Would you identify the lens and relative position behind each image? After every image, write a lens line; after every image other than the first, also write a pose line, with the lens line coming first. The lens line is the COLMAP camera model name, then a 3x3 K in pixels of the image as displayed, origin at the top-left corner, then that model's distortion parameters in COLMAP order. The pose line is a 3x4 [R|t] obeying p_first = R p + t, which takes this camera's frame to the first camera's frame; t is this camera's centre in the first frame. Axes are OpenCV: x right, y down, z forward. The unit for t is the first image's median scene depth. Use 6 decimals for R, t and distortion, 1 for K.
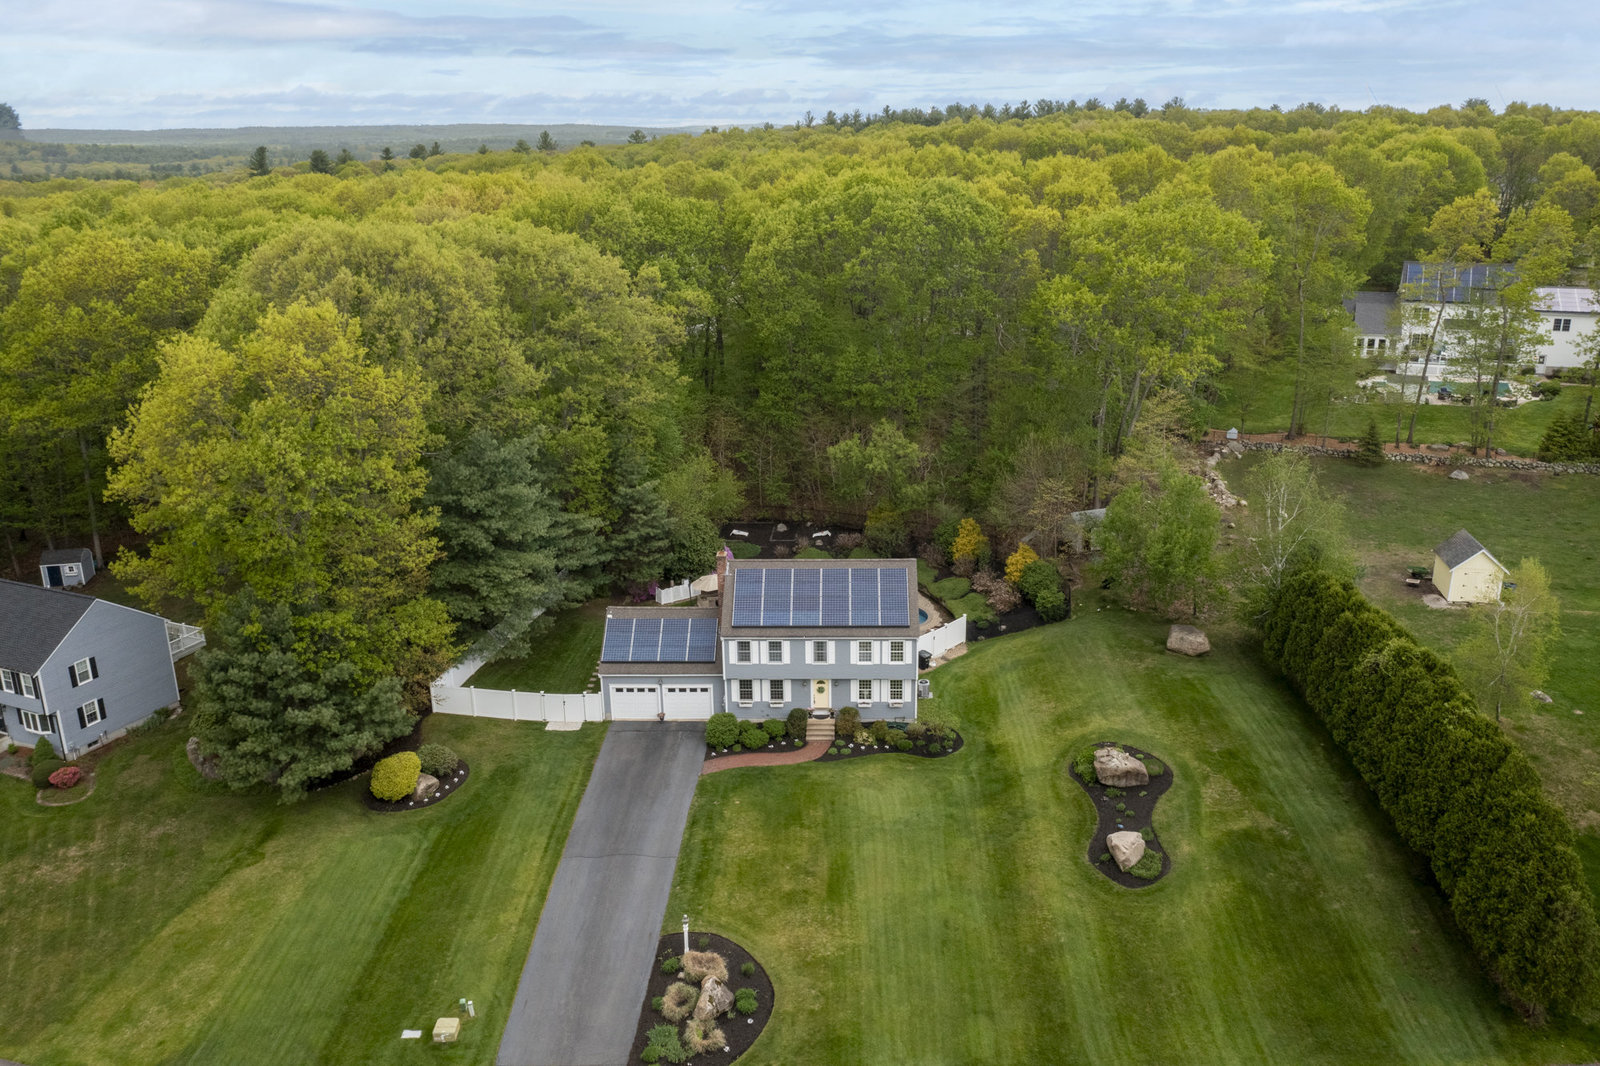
lens RADIAL K [[1259.6, 0, 800.0], [0, 1259.6, 533.0], [0, 0, 1]] dist [-0.023403, 0.008183]
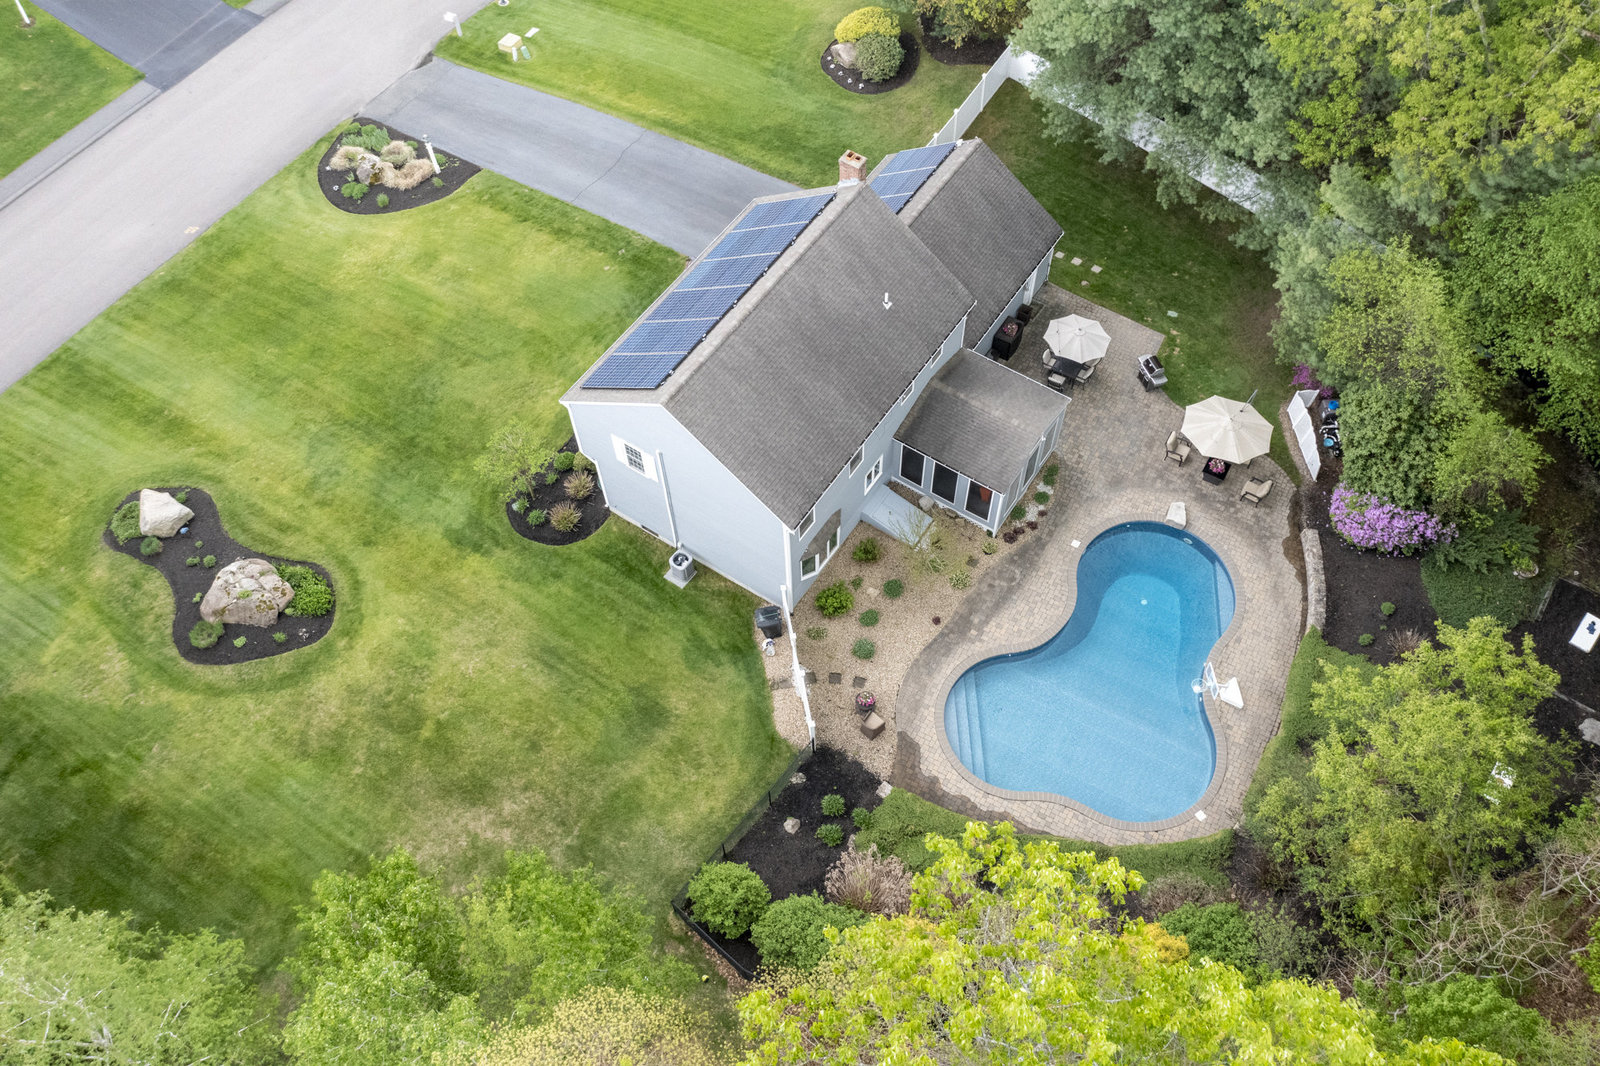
lens RADIAL K [[1259.6, 0, 800.0], [0, 1259.6, 533.0], [0, 0, 1]] dist [-0.023403, 0.008183]
pose [[-0.528688, 0.728925, -0.434922, 0.340238], [-0.235005, 0.366657, 0.900186, -0.452898], [0.815635, 0.578127, -0.022546, 1.159560]]
